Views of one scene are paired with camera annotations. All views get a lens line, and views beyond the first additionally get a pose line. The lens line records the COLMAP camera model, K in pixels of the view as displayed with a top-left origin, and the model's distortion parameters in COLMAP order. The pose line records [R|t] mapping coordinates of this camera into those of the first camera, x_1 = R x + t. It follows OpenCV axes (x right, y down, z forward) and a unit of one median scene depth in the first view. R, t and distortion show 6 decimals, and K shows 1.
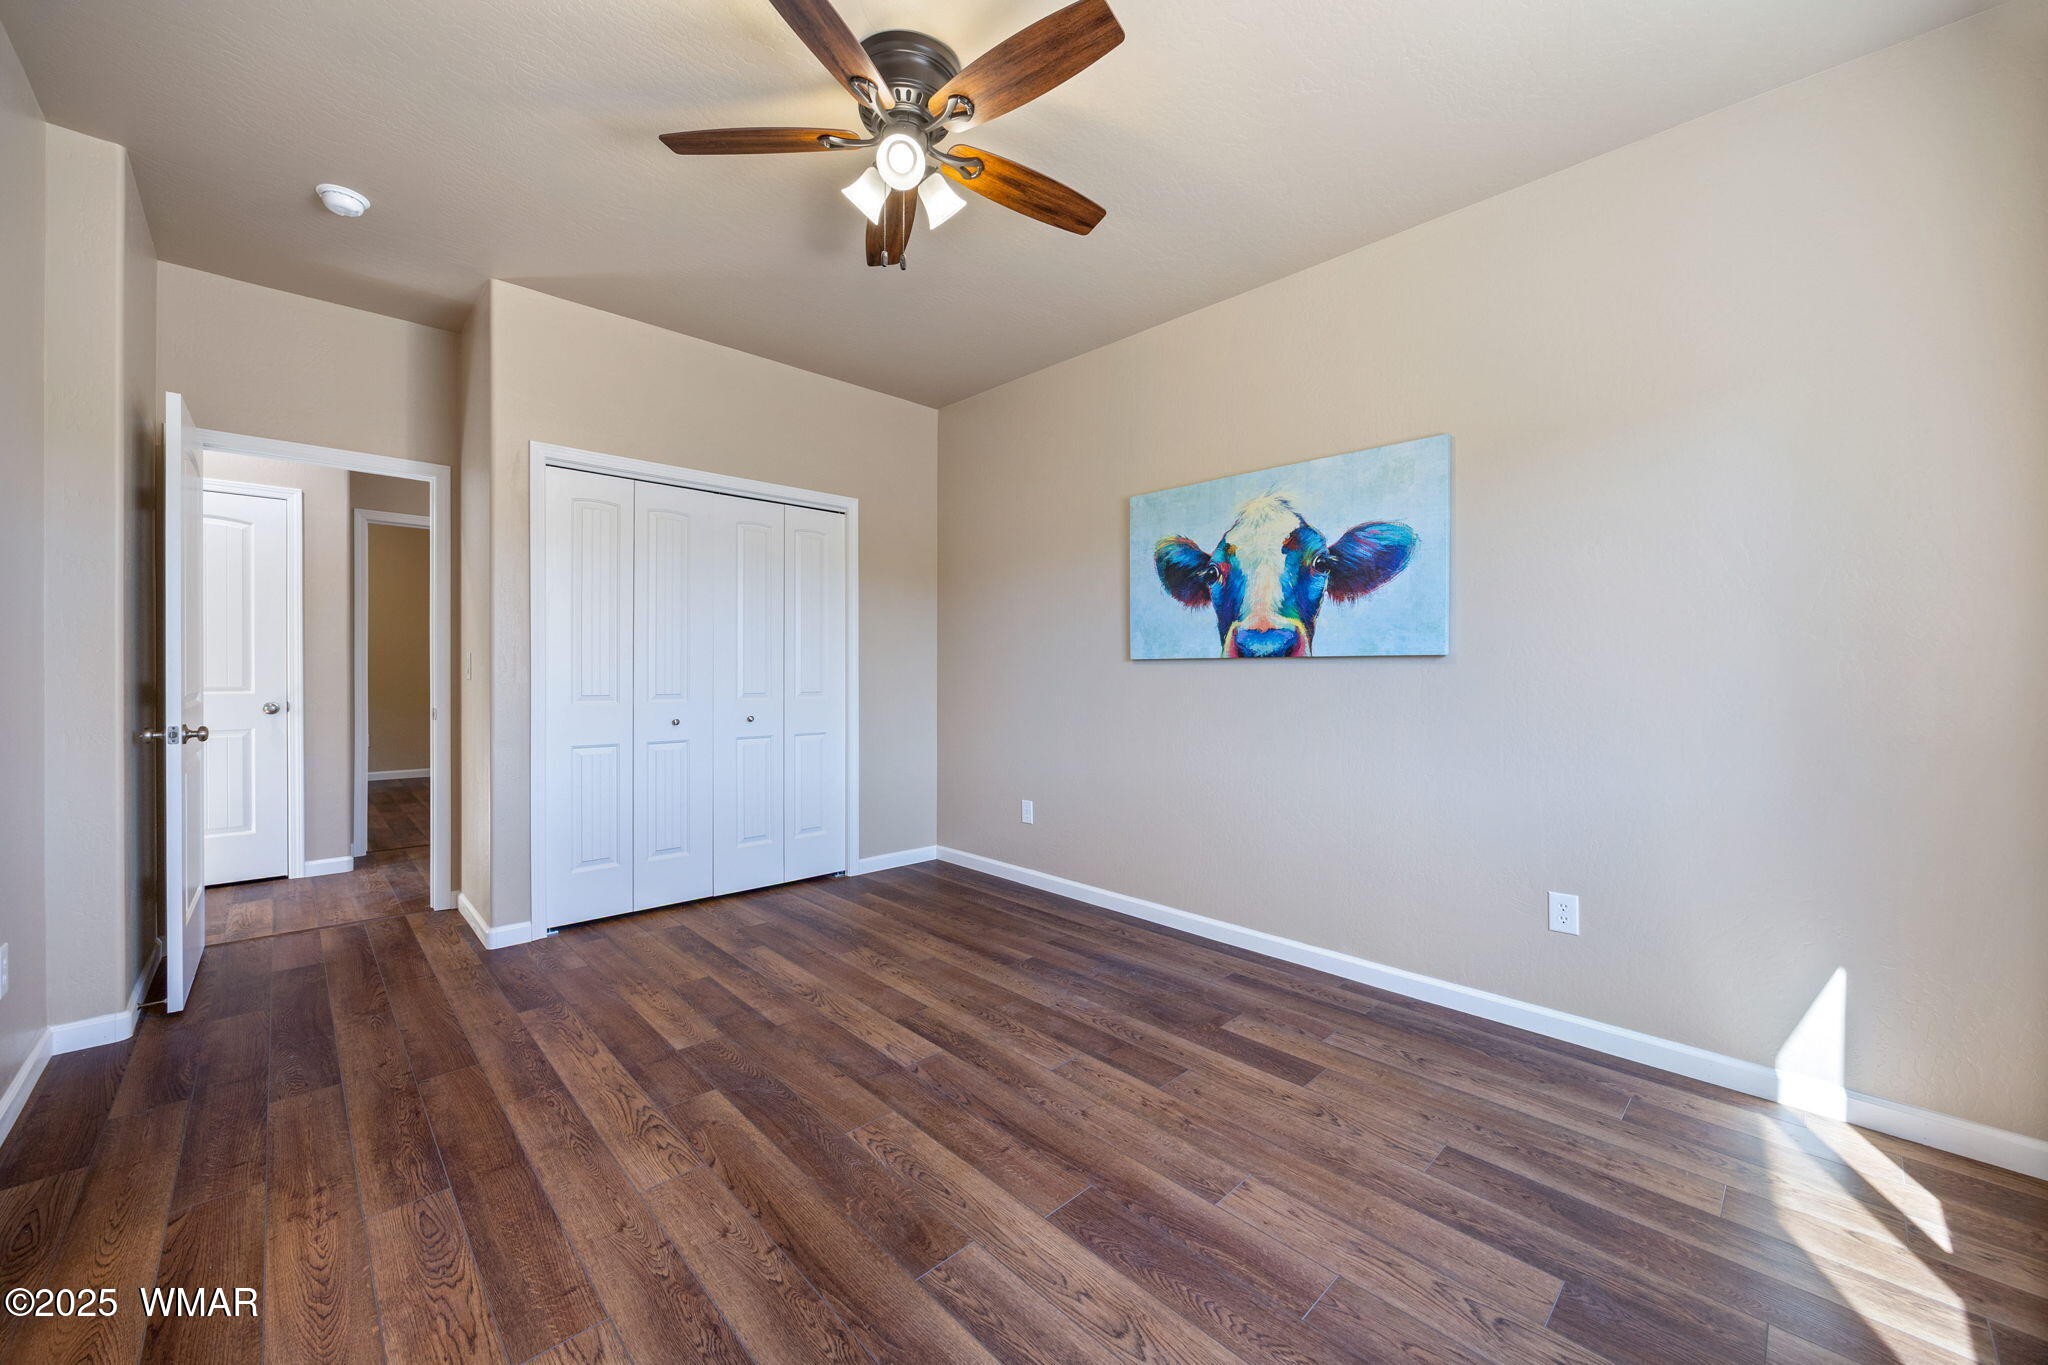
lens RADIAL K [[780.4, 0, 1036.5], [0, 780.4, 670.0], [0, 0, 1]] dist [-0.006623, -0.000084]
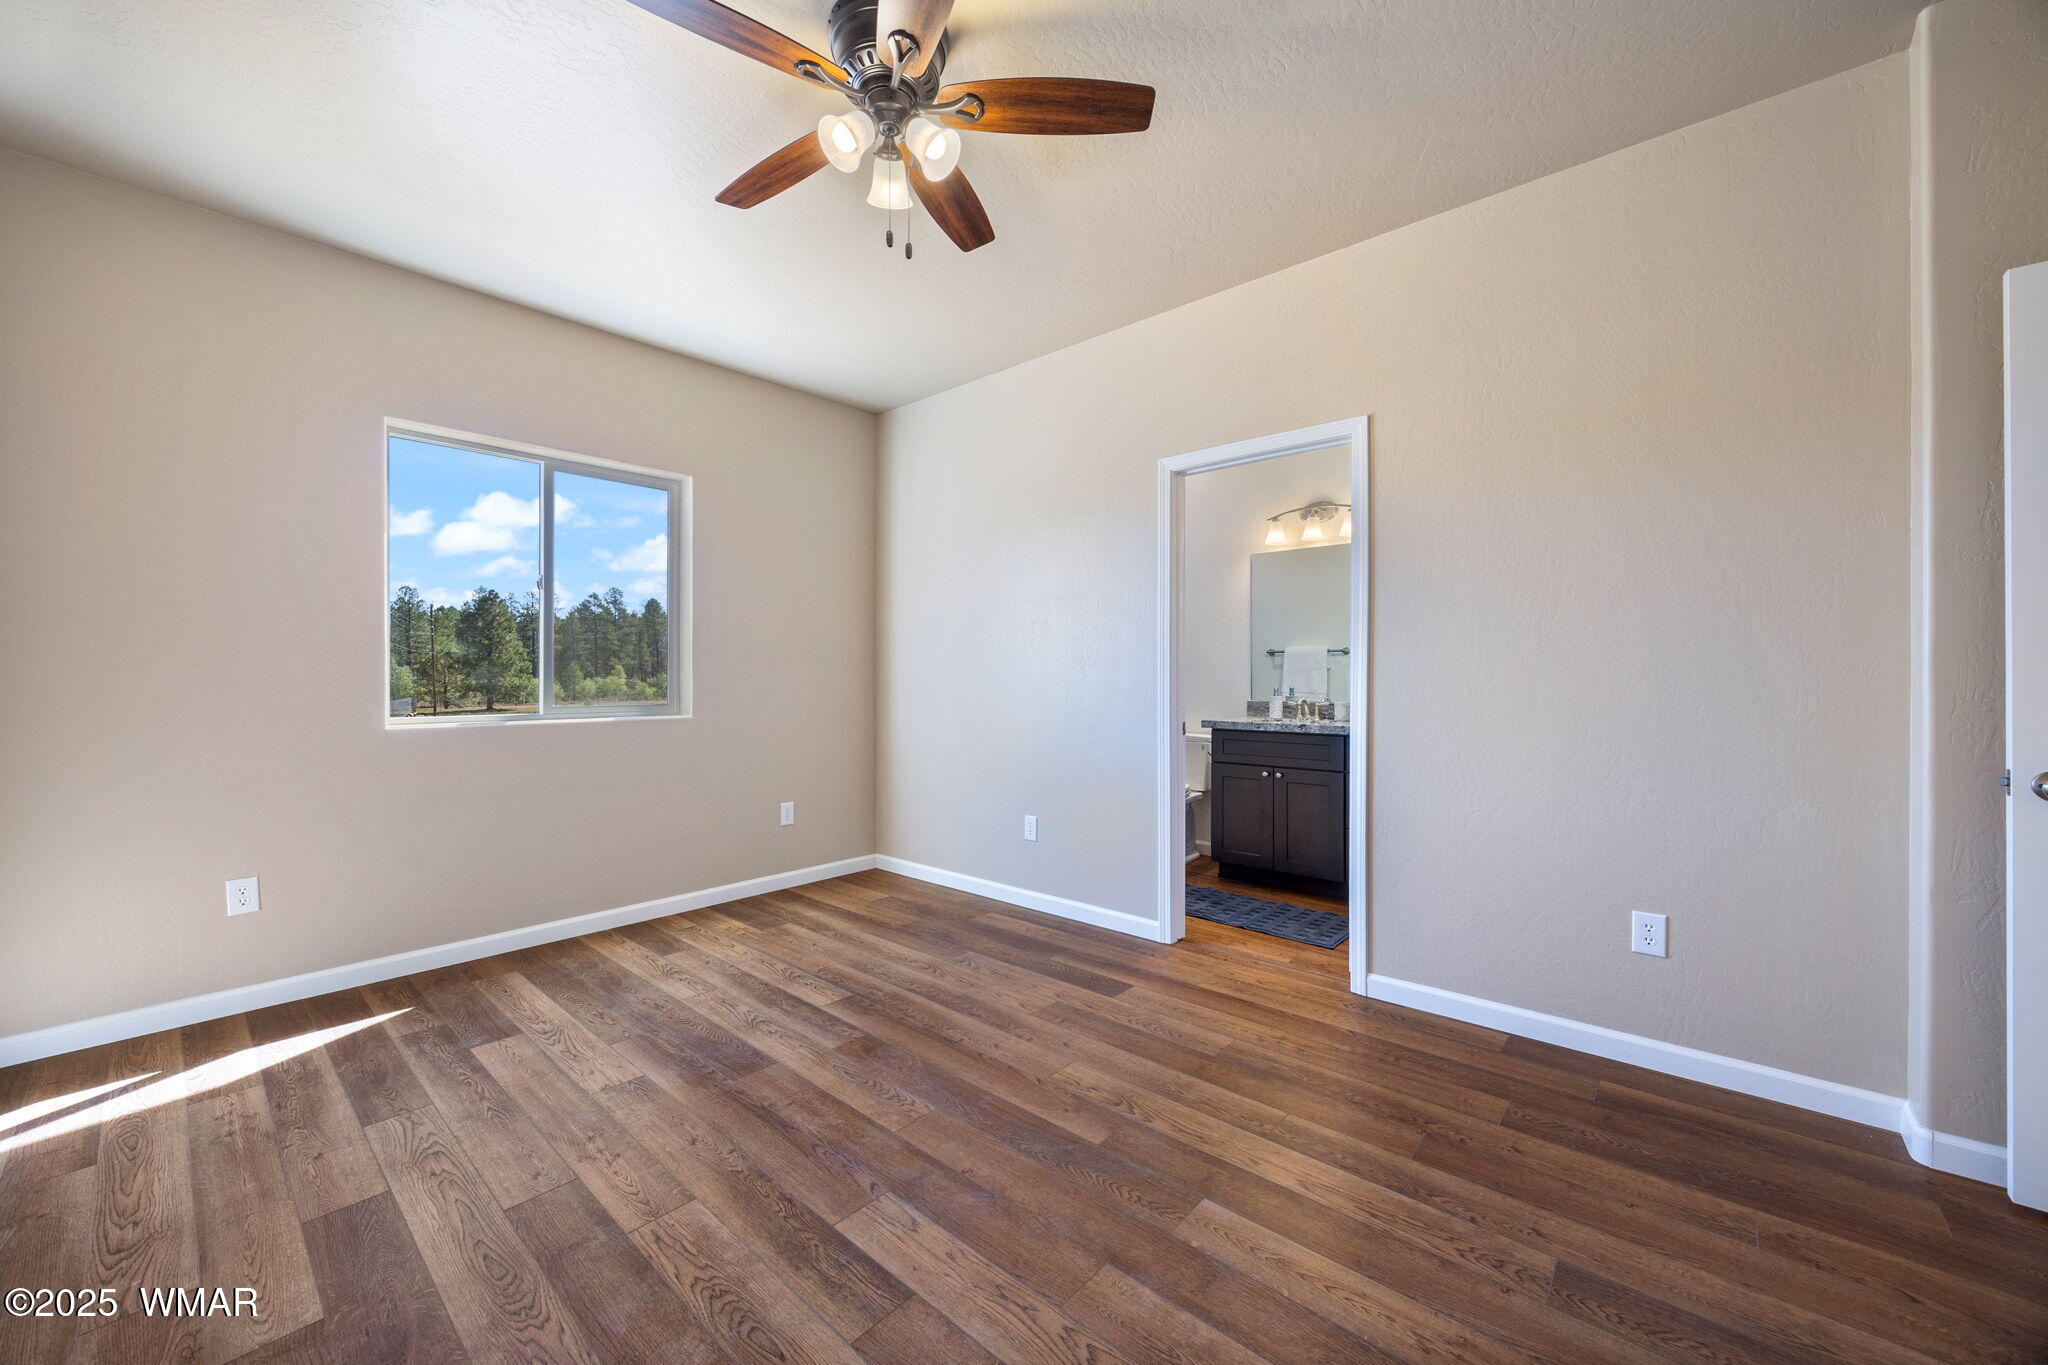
lens RADIAL K [[780.4, 0, 1036.5], [0, 780.4, 670.0], [0, 0, 1]] dist [-0.006623, -0.000084]
pose [[-0.997564, -0.004257, -0.069625, -0.296175], [-0.003569, 0.999944, -0.010007, -0.000711], [0.069663, -0.009734, -0.997523, 2.033813]]
